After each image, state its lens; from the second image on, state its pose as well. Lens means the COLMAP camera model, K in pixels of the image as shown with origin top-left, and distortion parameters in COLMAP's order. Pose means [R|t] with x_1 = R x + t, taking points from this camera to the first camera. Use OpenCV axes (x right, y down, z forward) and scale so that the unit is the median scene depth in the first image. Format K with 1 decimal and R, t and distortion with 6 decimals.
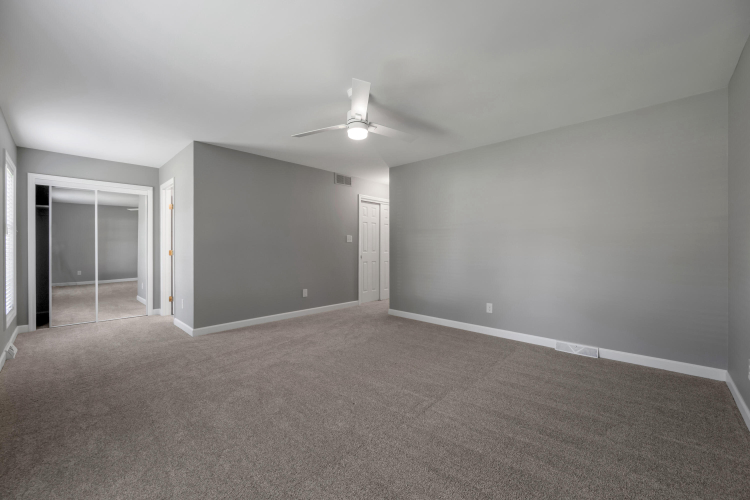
lens RADIAL K [[303.0, 0, 378.9], [0, 303.0, 247.1], [0, 0, 1]] dist [-0.006580, 0.000041]
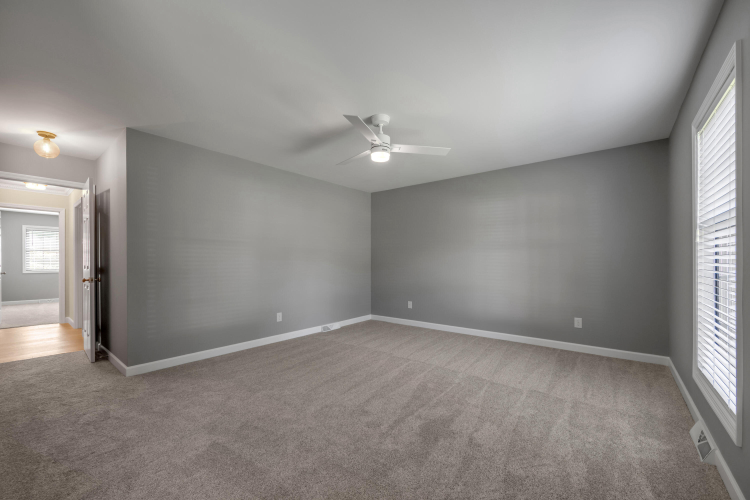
lens RADIAL K [[303.0, 0, 379.4], [0, 303.0, 261.7], [0, 0, 1]] dist [-0.006580, 0.000041]
pose [[-0.079924, -0.001647, 0.996800, -0.756024], [0.008047, 0.999965, 0.002297, 0.001084], [-0.996769, 0.008205, -0.079908, 0.724890]]
